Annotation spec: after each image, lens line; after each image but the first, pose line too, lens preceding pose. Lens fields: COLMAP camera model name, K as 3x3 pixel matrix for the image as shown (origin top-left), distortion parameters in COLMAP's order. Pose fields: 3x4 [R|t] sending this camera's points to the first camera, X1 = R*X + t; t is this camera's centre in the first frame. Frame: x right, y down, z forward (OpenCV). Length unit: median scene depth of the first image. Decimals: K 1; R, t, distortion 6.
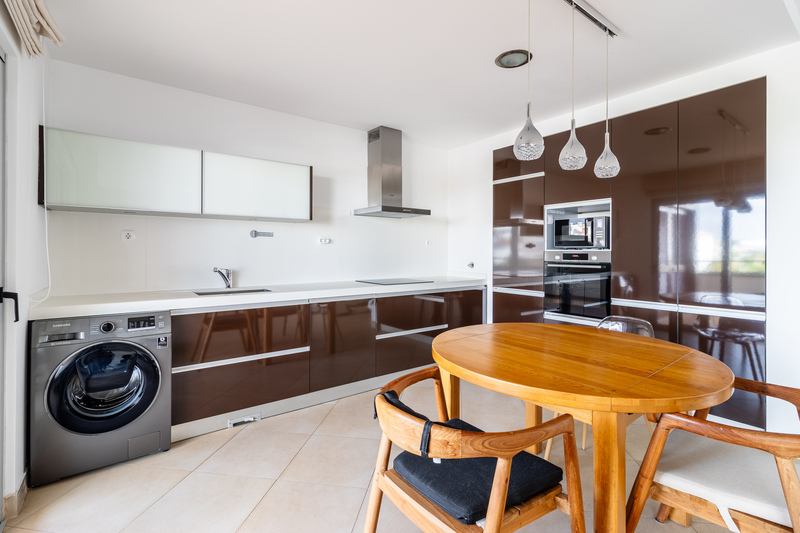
lens RADIAL K [[371.6, 0, 399.9], [0, 371.6, 251.6], [0, 0, 1]] dist [0.002095, 0.000217]
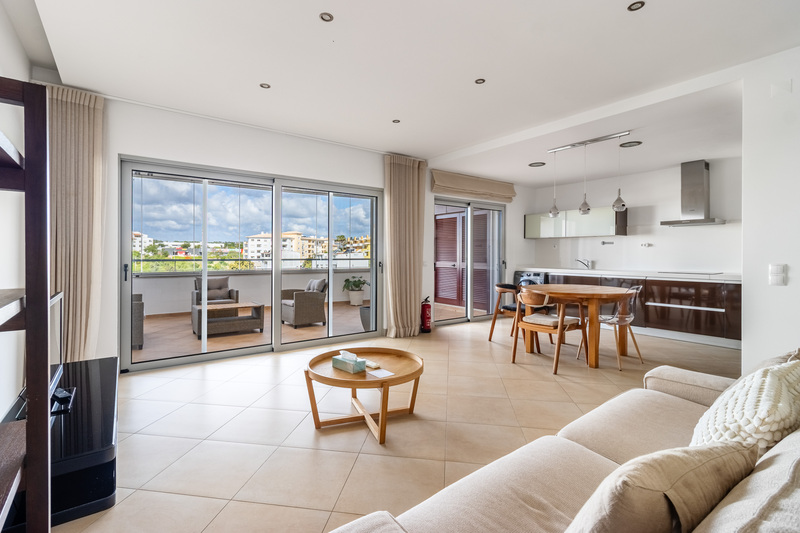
lens RADIAL K [[371.6, 0, 399.9], [0, 371.6, 251.6], [0, 0, 1]] dist [0.002095, 0.000217]
pose [[-0.005699, -0.003721, -0.999977, 1.781794], [0.002128, 0.999991, -0.003733, 0.004404], [0.999981, -0.002149, -0.005692, -0.087002]]
